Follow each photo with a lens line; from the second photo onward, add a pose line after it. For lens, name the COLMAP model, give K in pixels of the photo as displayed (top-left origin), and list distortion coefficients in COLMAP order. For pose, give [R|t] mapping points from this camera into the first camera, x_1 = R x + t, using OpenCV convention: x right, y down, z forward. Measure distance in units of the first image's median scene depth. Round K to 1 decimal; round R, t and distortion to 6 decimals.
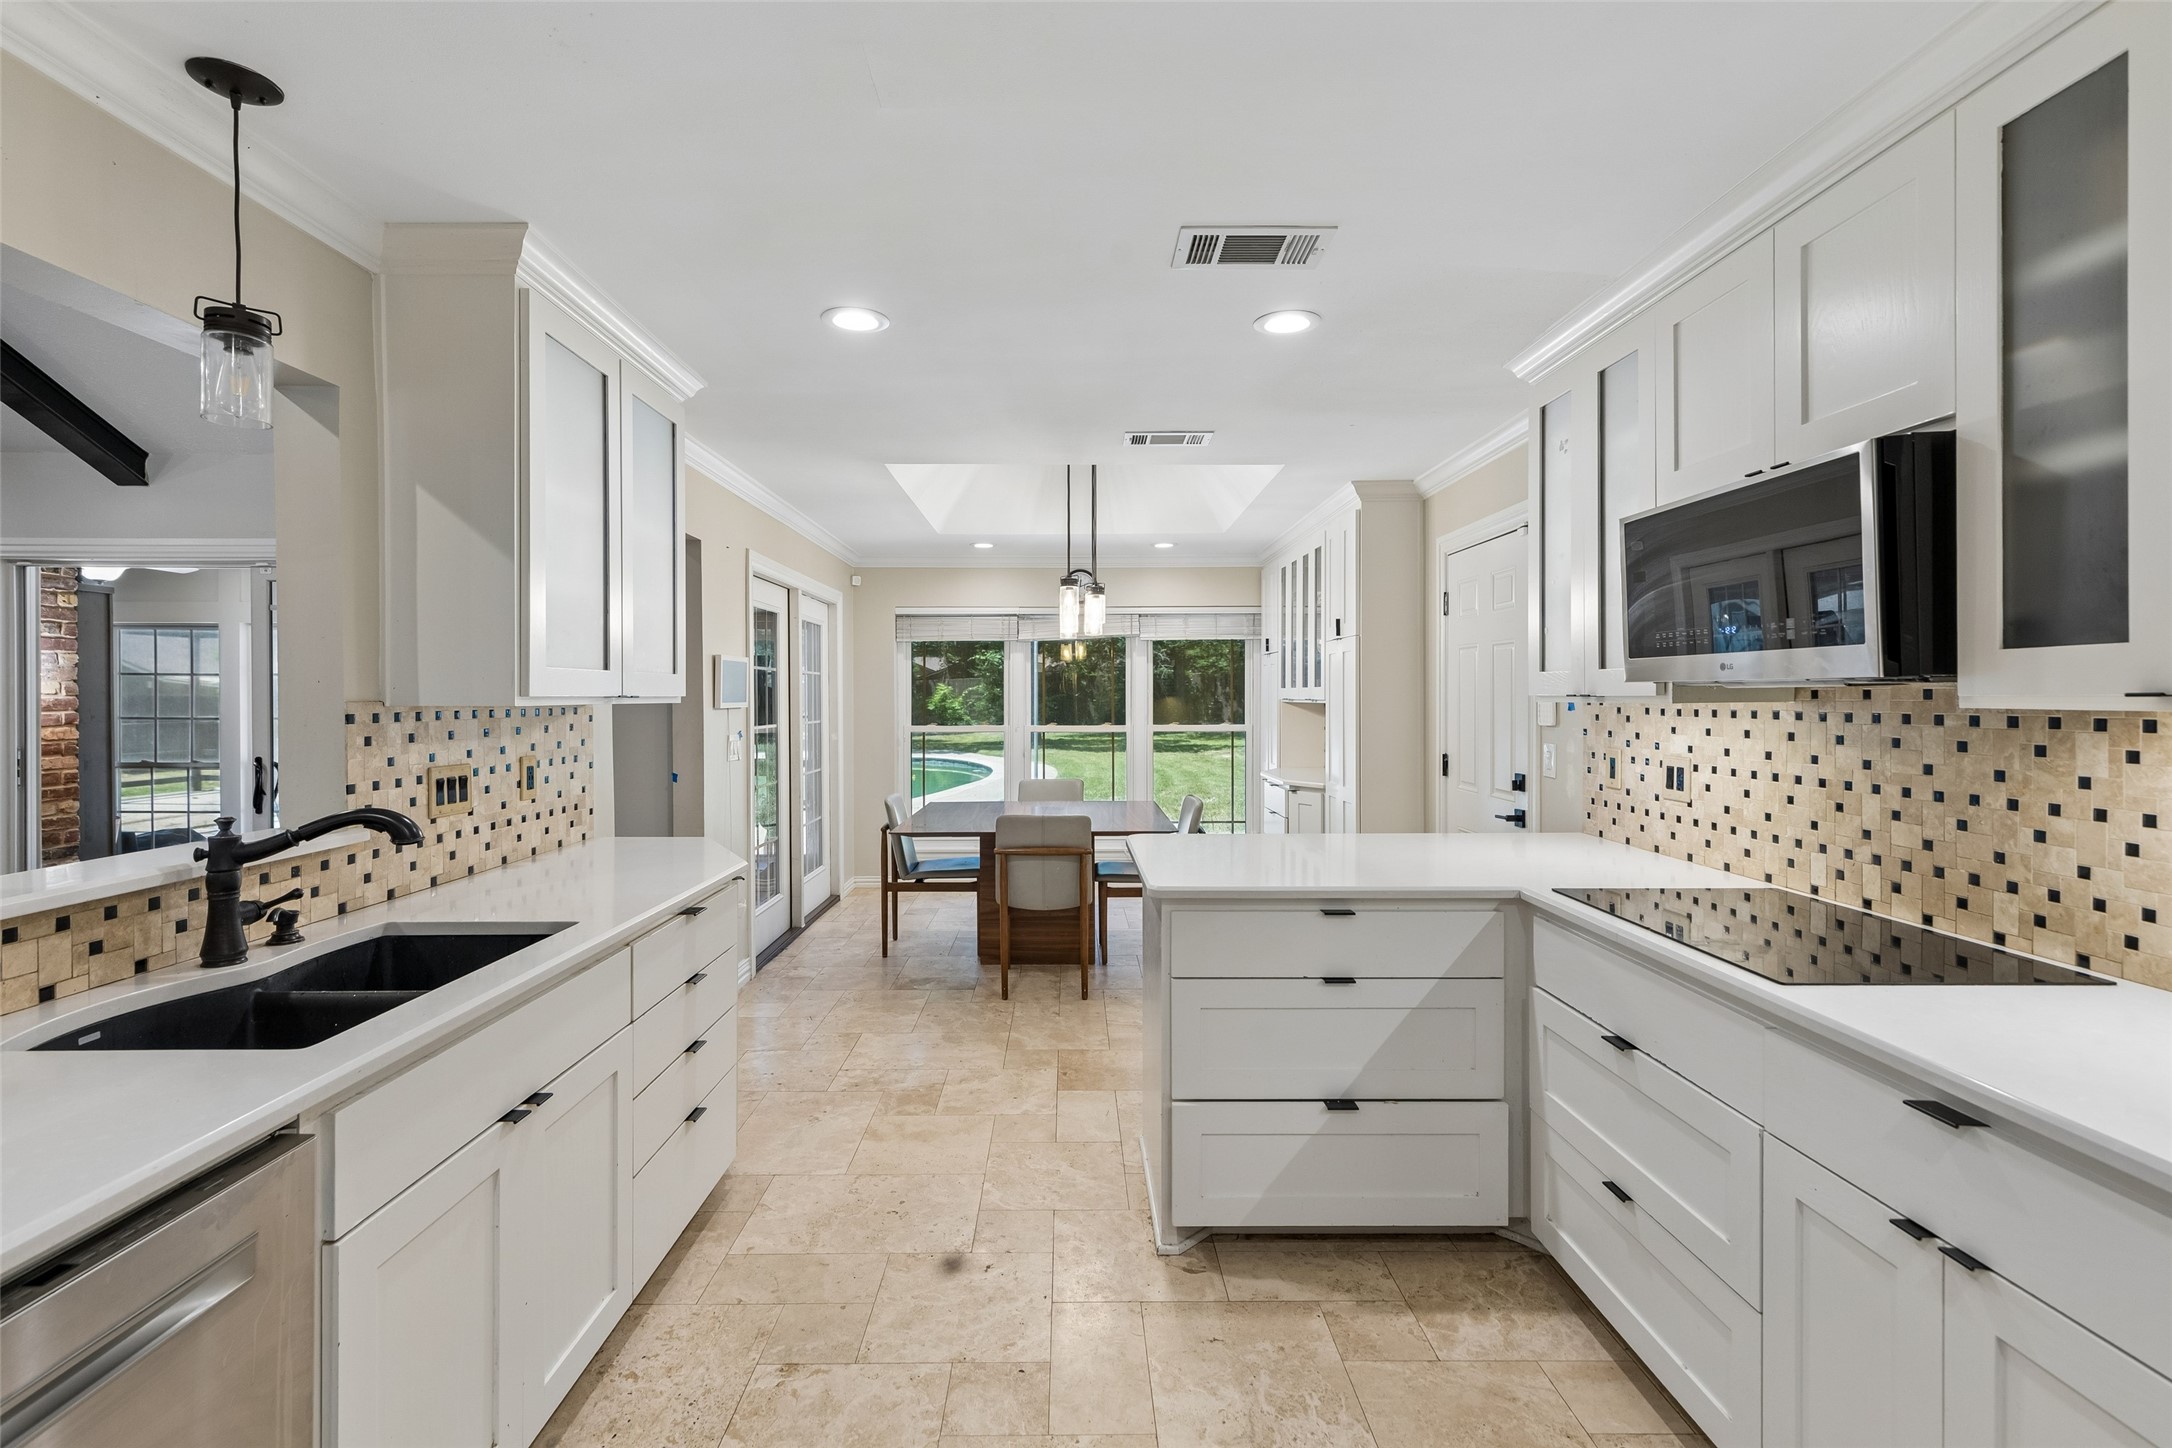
lens RADIAL K [[987.7, 0, 1084.2], [0, 987.7, 705.4], [0, 0, 1]] dist [0.004168, 0.000154]
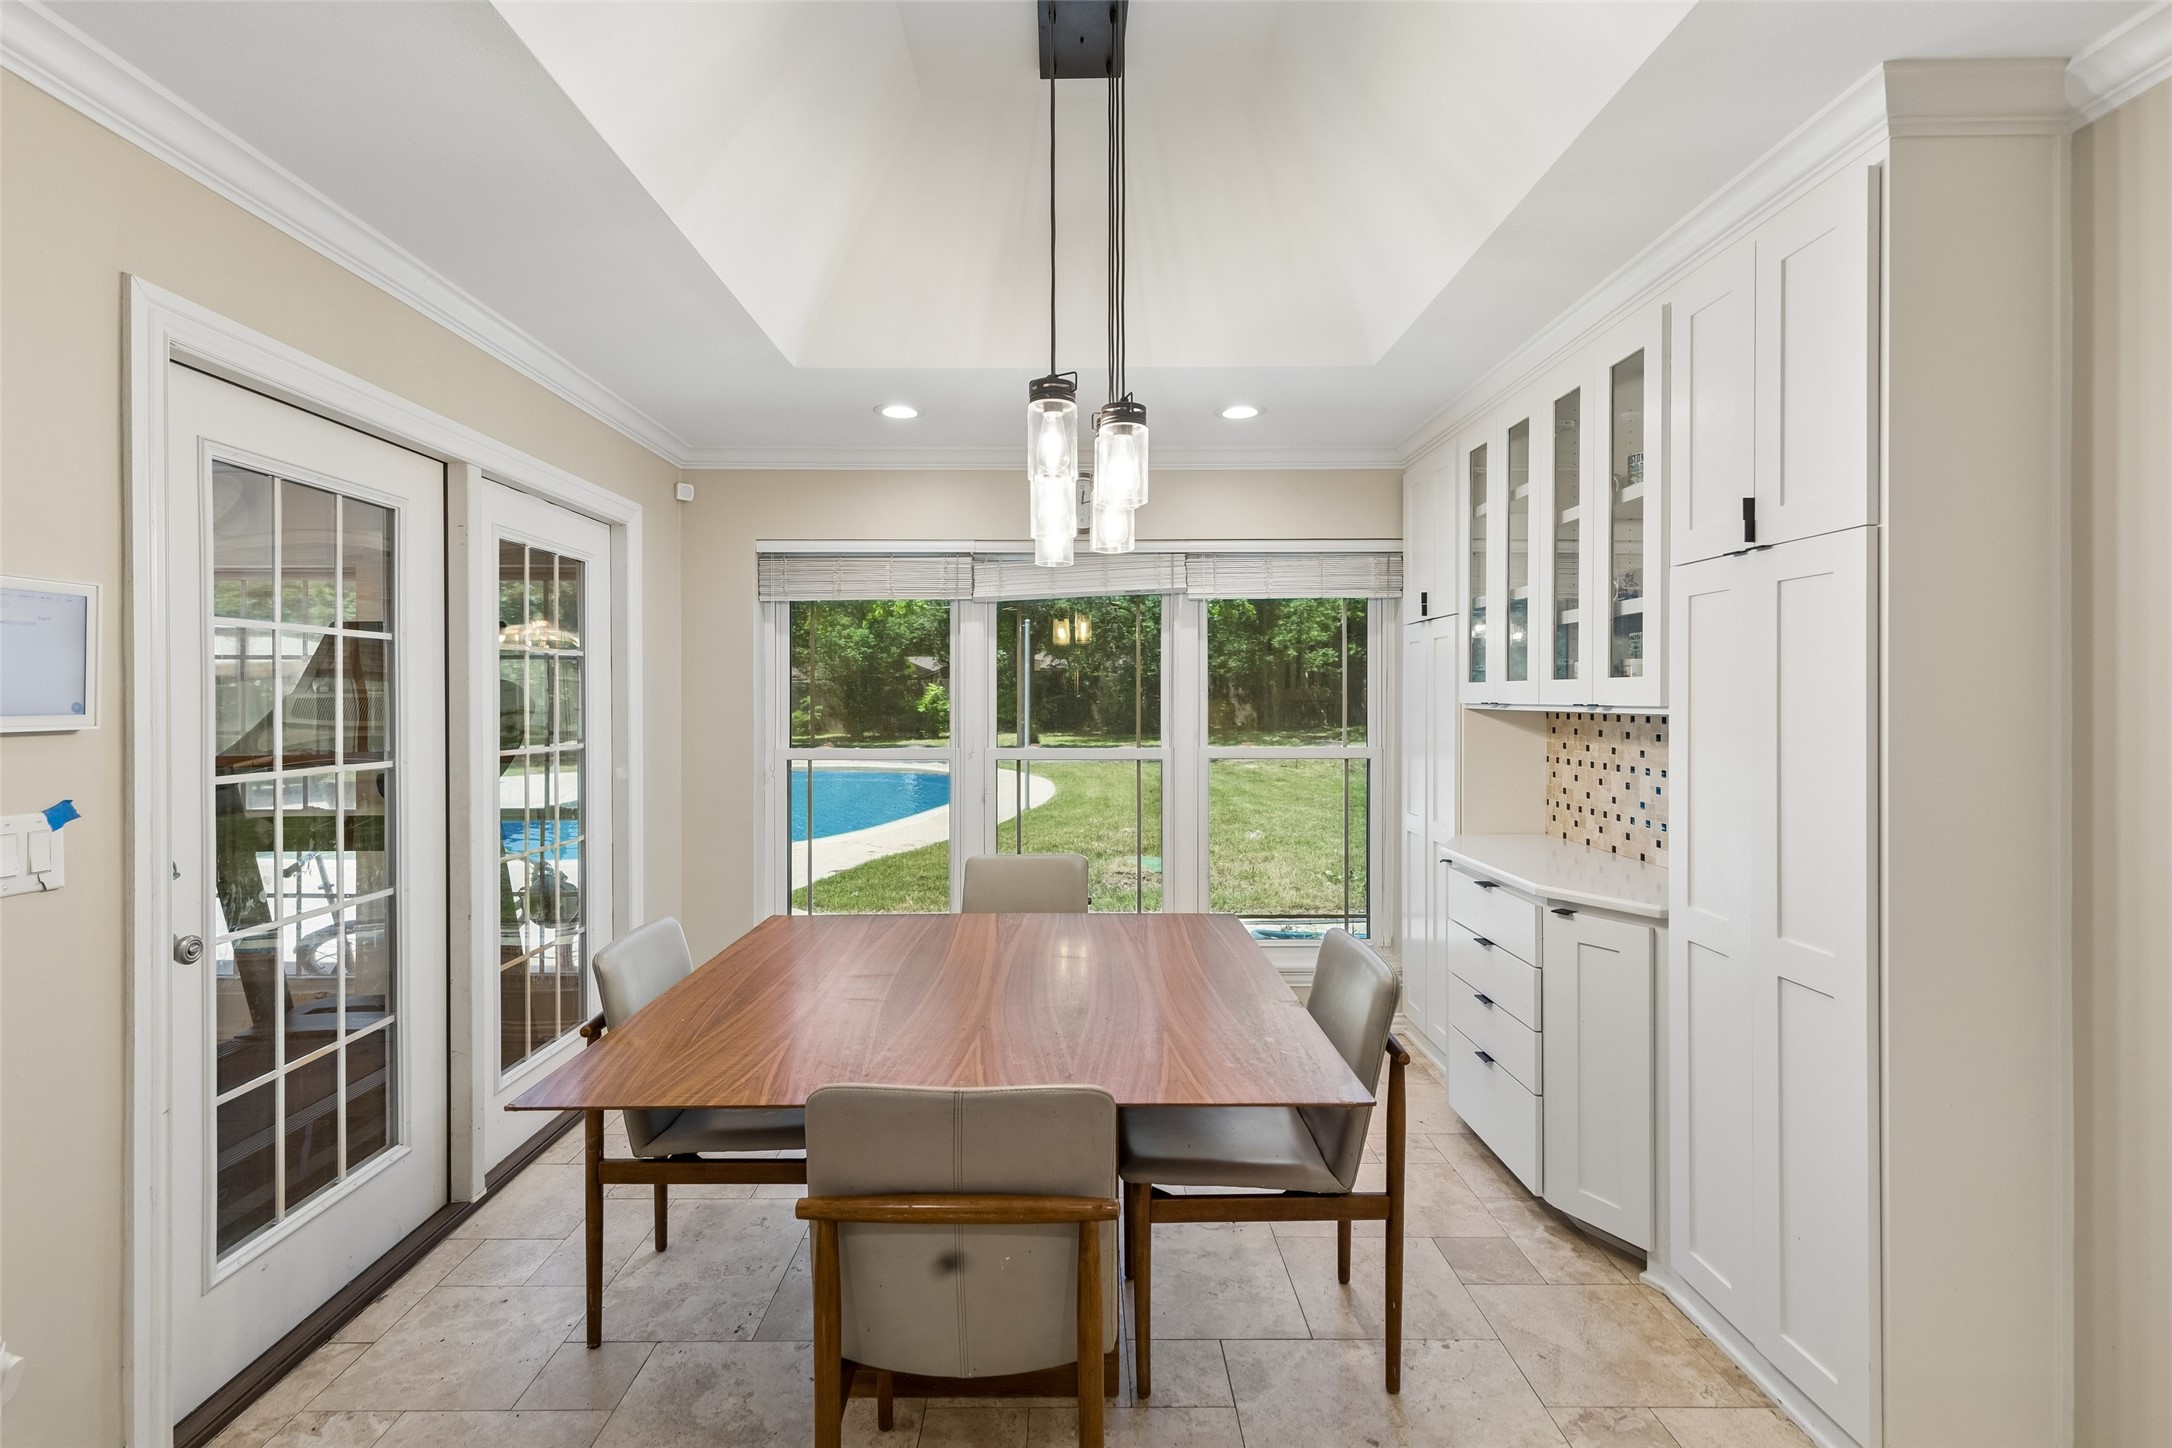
lens RADIAL K [[987.7, 0, 1083.4], [0, 987.7, 707.2], [0, 0, 1]] dist [0.004168, 0.000154]
pose [[0.999992, 0.001902, -0.003466, -0.002004], [-0.001901, 0.999998, 0.000218, -0.005827], [0.003467, -0.000211, 0.999994, 0.624571]]
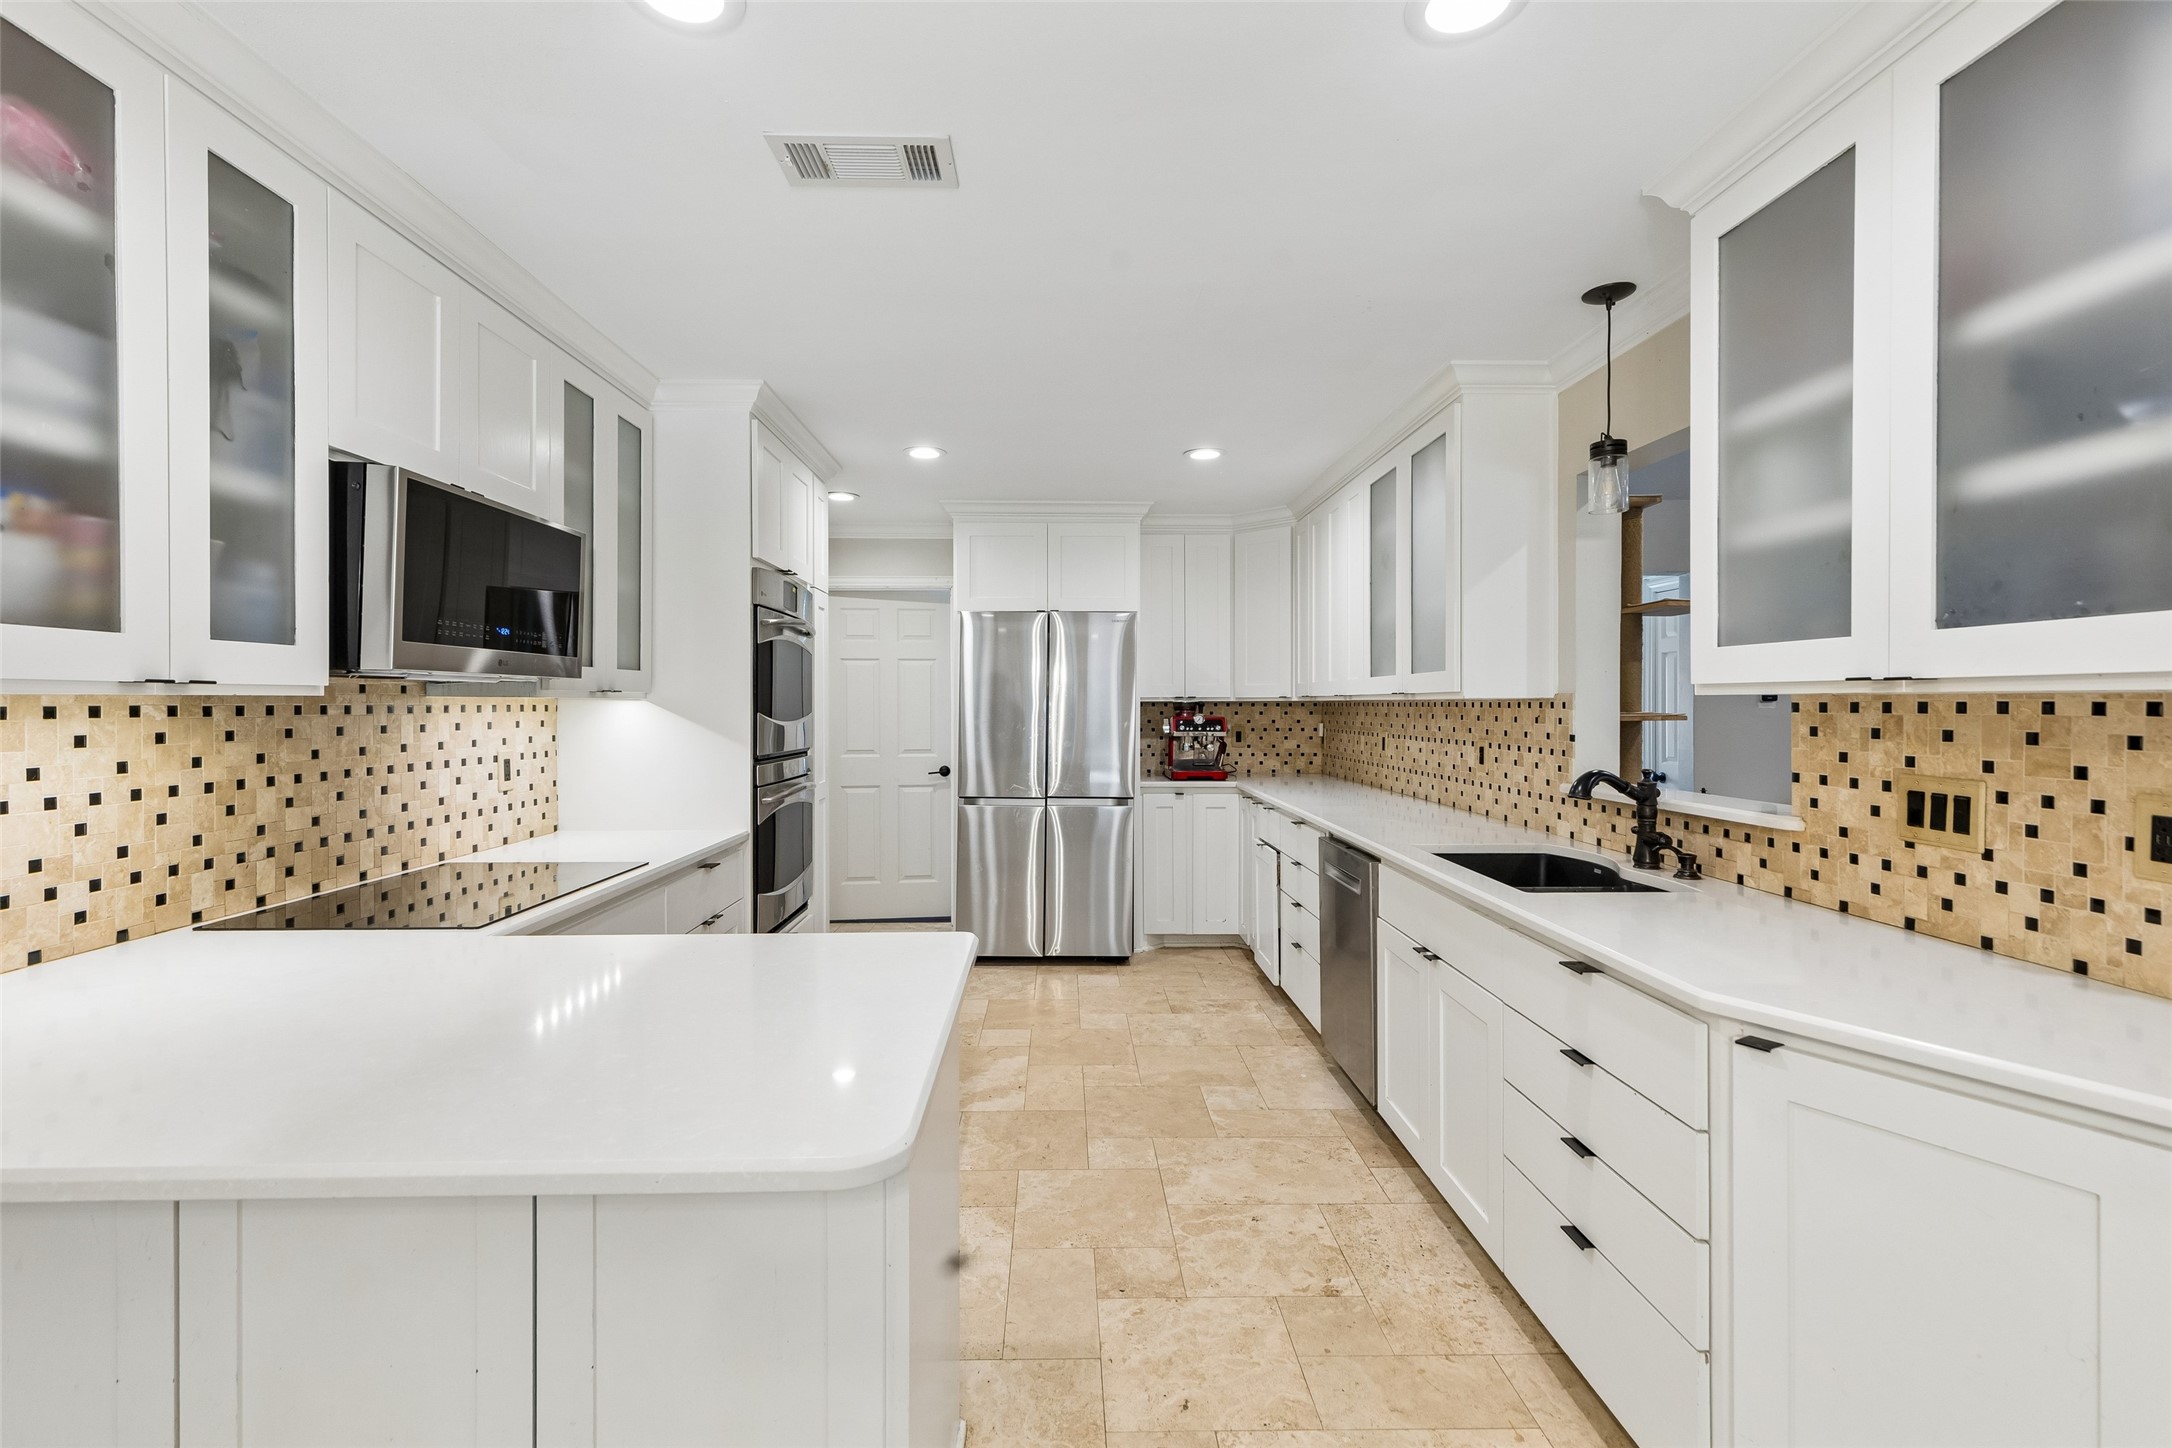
lens RADIAL K [[987.7, 0, 1085.1], [0, 987.7, 712.0], [0, 0, 1]] dist [0.004168, 0.000154]
pose [[-0.999954, 0.002801, -0.009219, -0.011183], [0.002610, 0.999783, 0.020672, -0.003620], [0.009275, 0.020647, -0.999744, 1.771719]]
